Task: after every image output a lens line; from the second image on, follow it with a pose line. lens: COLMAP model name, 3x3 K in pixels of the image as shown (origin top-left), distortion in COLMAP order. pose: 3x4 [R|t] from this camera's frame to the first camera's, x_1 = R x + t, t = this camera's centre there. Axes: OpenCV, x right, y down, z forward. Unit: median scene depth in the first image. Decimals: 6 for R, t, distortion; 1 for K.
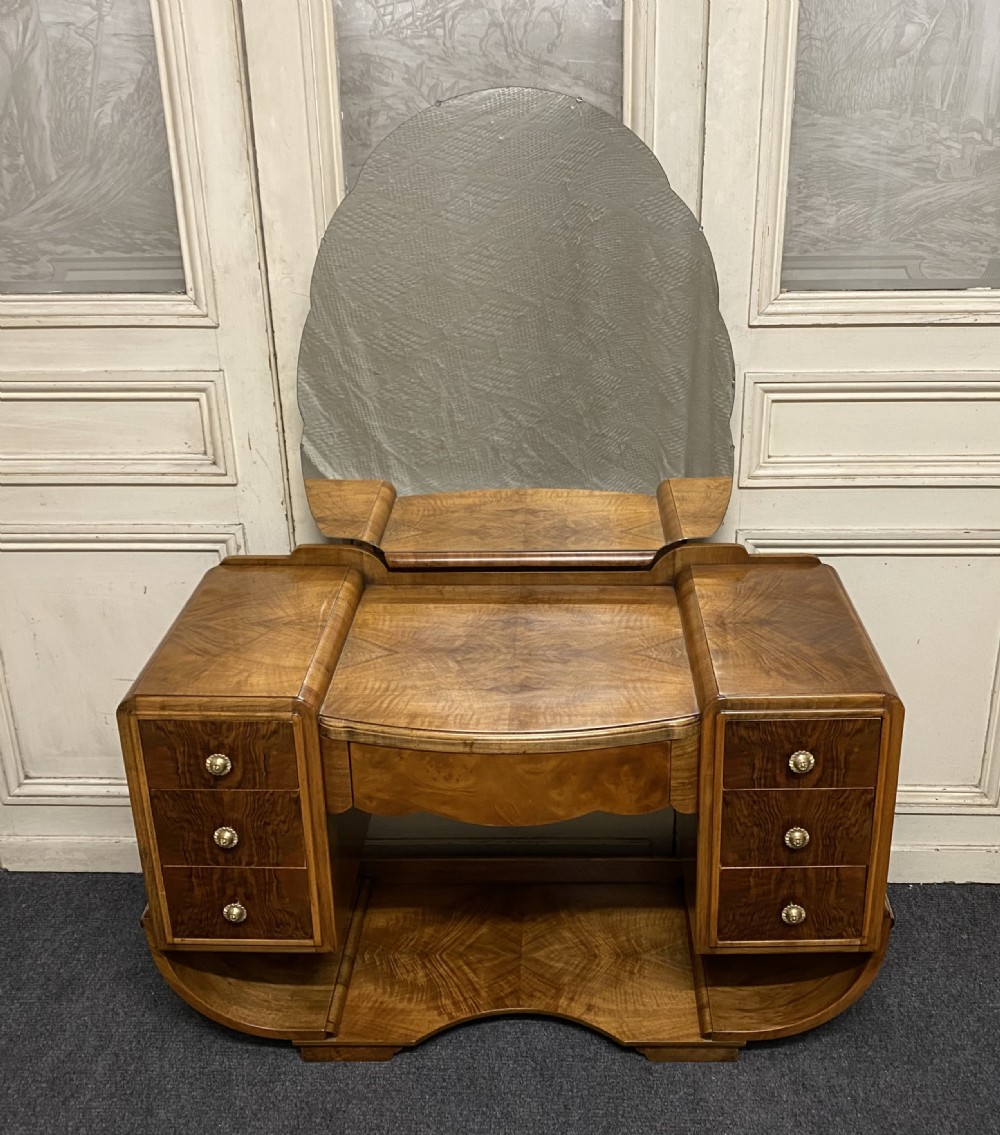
lens RADIAL K [[1221.2, 0, 546.1], [0, 1221.2, 539.4], [0, 0, 1]] dist [0.040572, 0.000000]
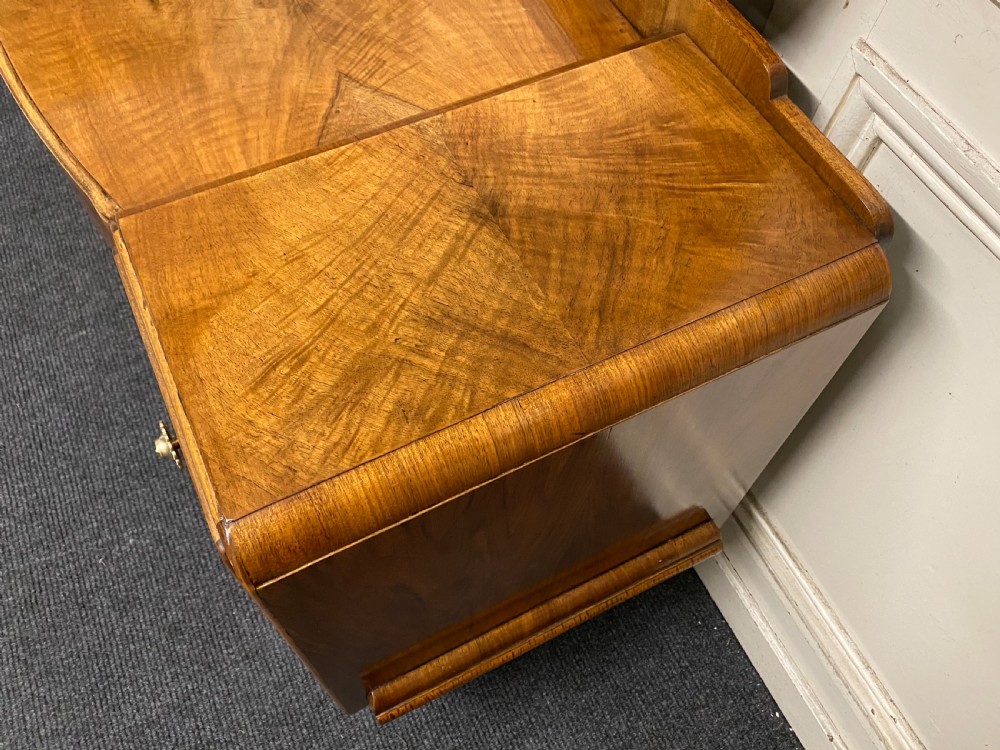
lens RADIAL K [[842.3, 0, 497.2], [0, 842.3, 376.4], [0, 0, 1]] dist [0.011091, 0.000250]
pose [[0.464523, 0.784764, -0.410321, 0.341650], [-0.391746, 0.597645, 0.699539, -0.100965], [0.794200, -0.164210, 0.585048, 0.820204]]
